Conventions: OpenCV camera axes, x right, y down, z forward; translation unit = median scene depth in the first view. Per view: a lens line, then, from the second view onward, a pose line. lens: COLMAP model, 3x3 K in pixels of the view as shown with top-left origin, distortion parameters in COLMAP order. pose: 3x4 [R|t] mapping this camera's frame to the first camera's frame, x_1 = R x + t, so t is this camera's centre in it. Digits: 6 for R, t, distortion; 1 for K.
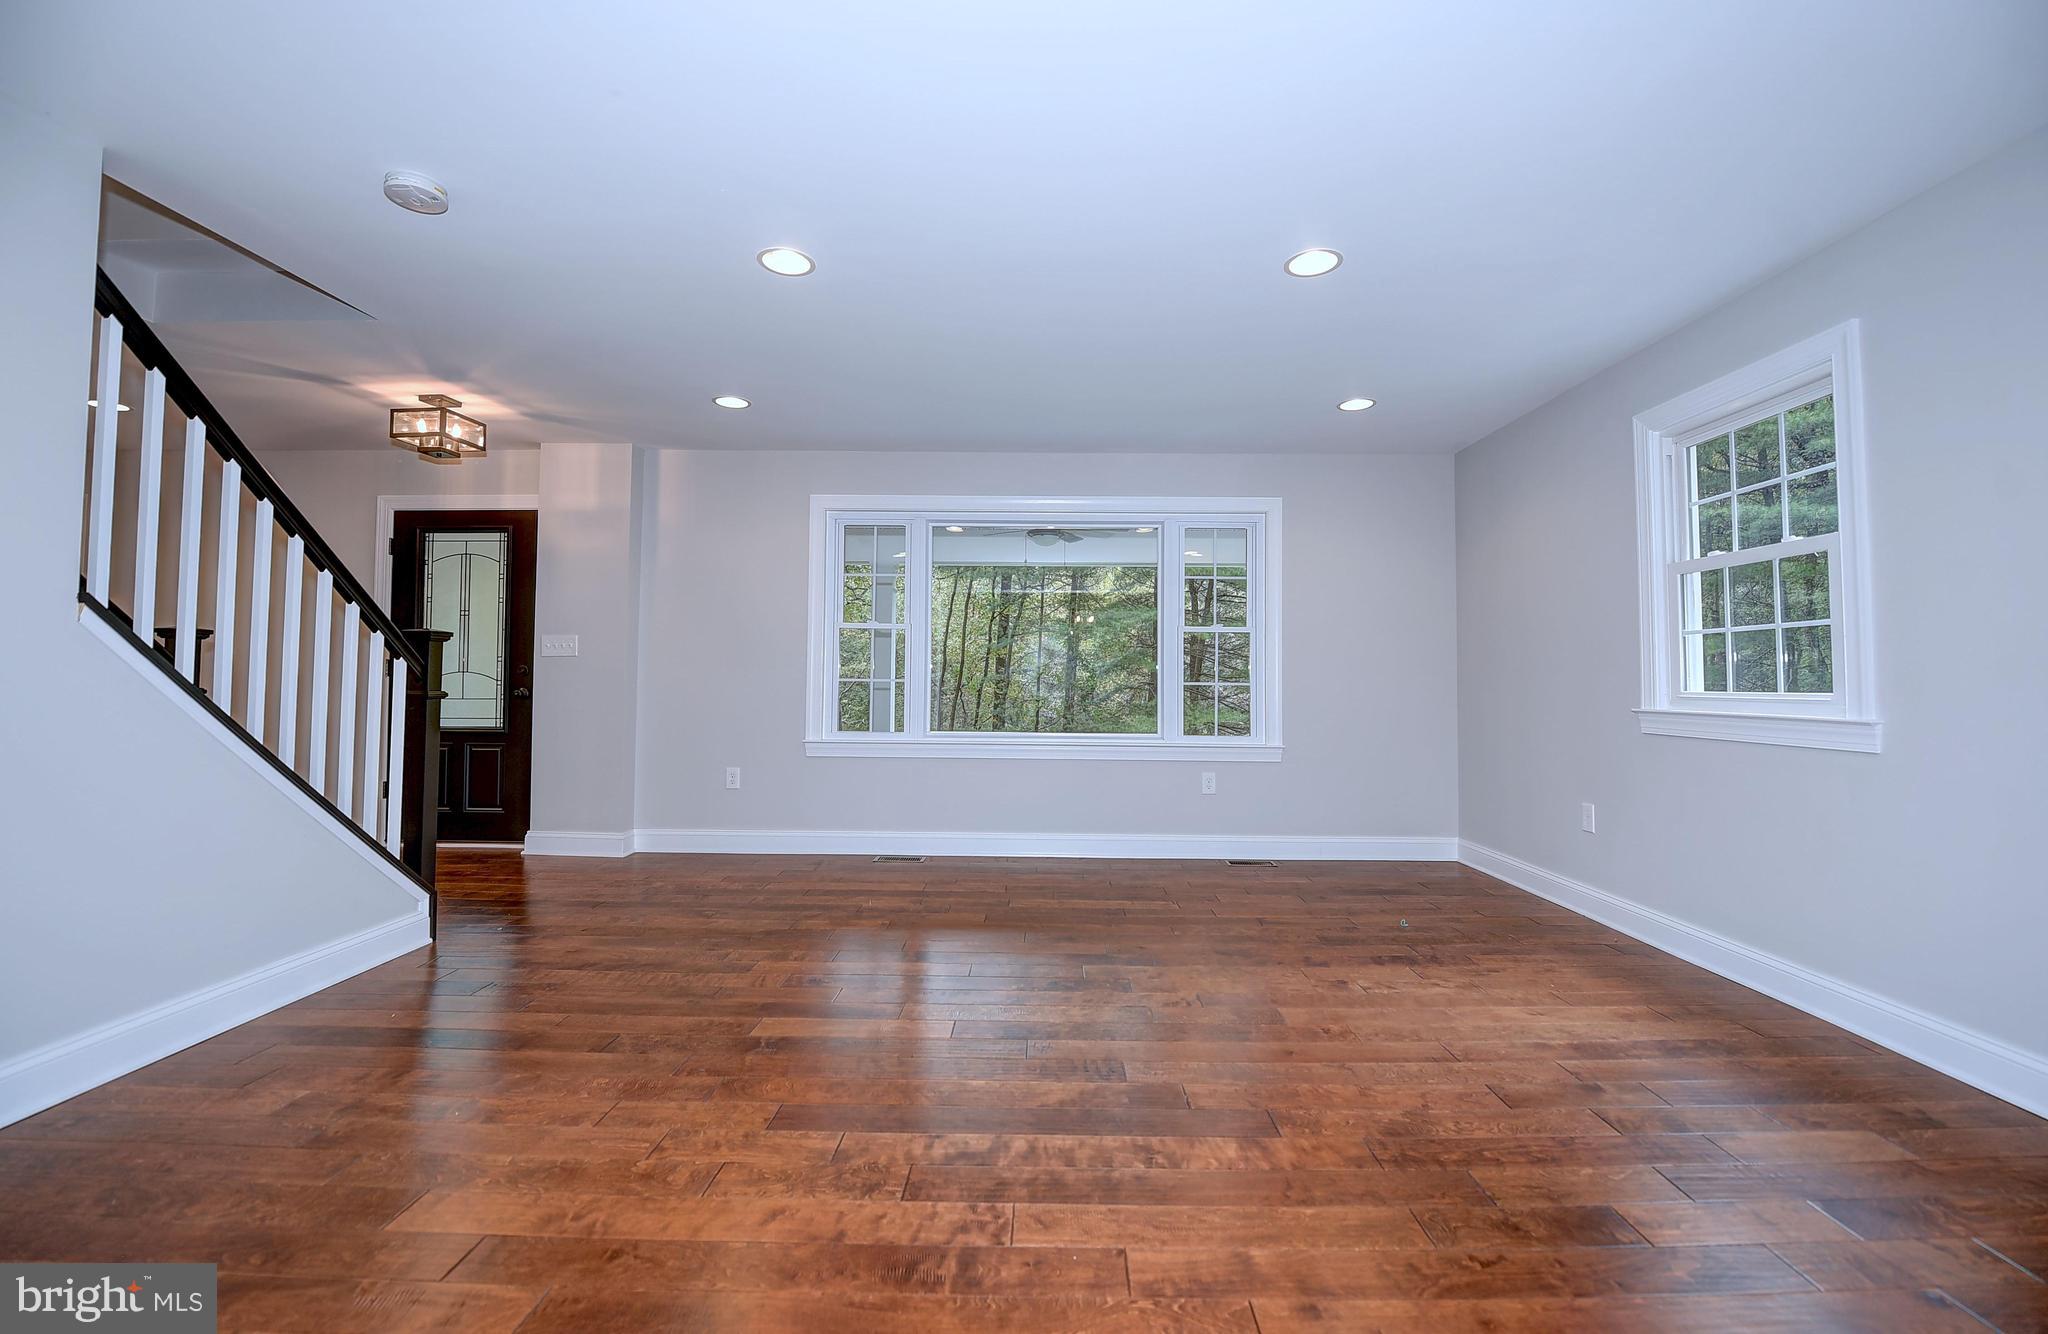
lens RADIAL K [[807.4, 0, 1018.9], [0, 807.4, 650.9], [0, 0, 1]] dist [-0.012469, -0.000273]
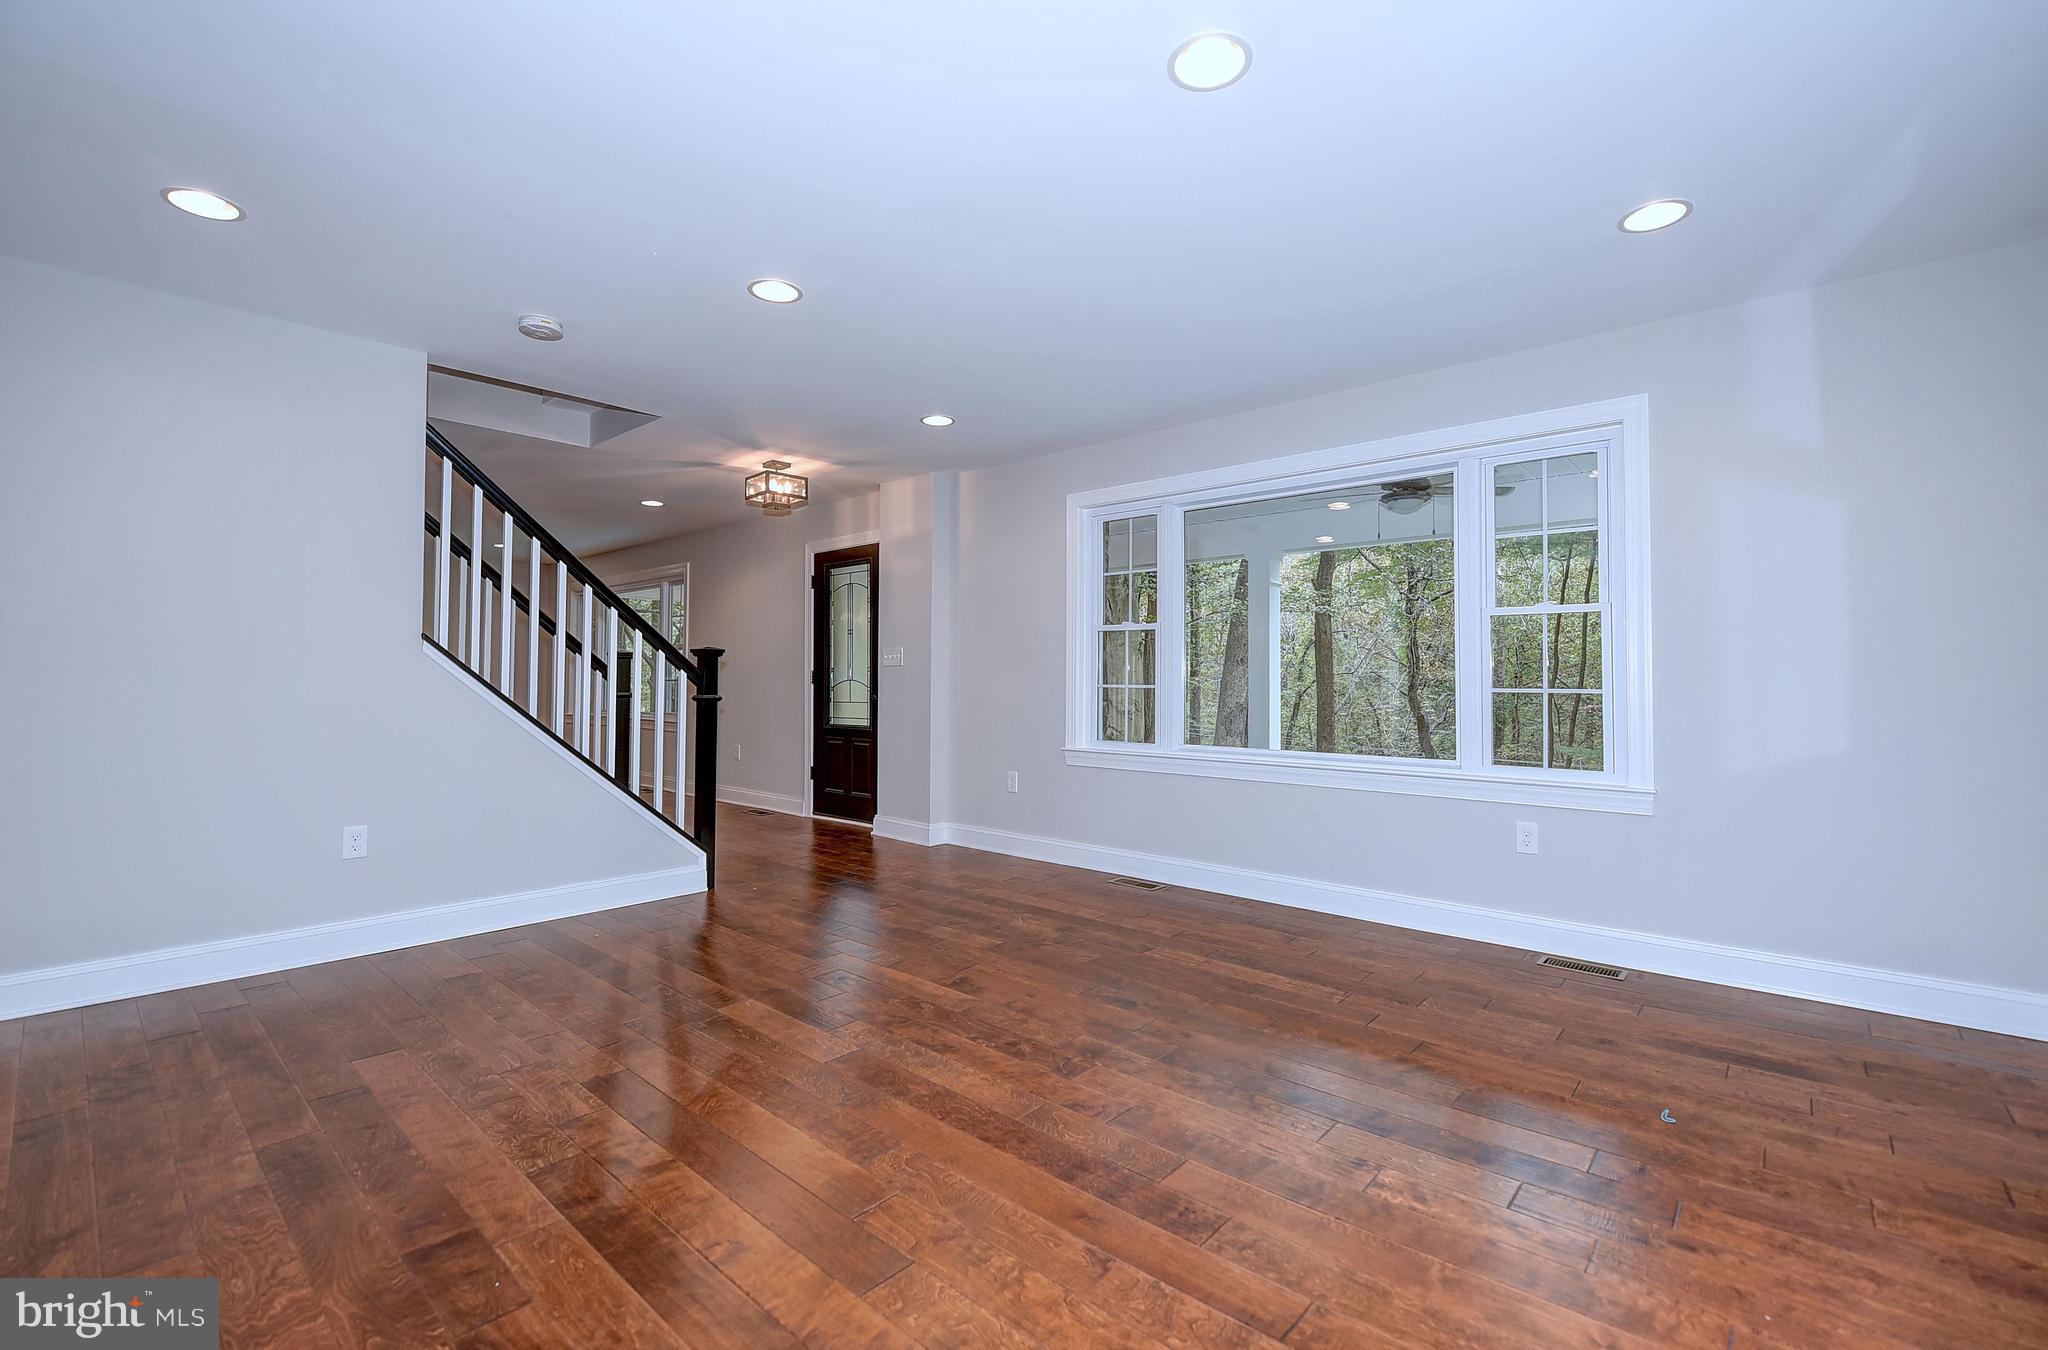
lens RADIAL K [[850.8, 0, 1040.8], [0, 850.8, 656.9], [0, 0, 1]] dist [-0.011991, -0.001245]
pose [[0.773244, -0.023776, -0.633662, 0.451146], [0.024523, 0.999670, -0.007583, 0.009920], [0.633634, -0.009676, 0.773573, 0.234662]]
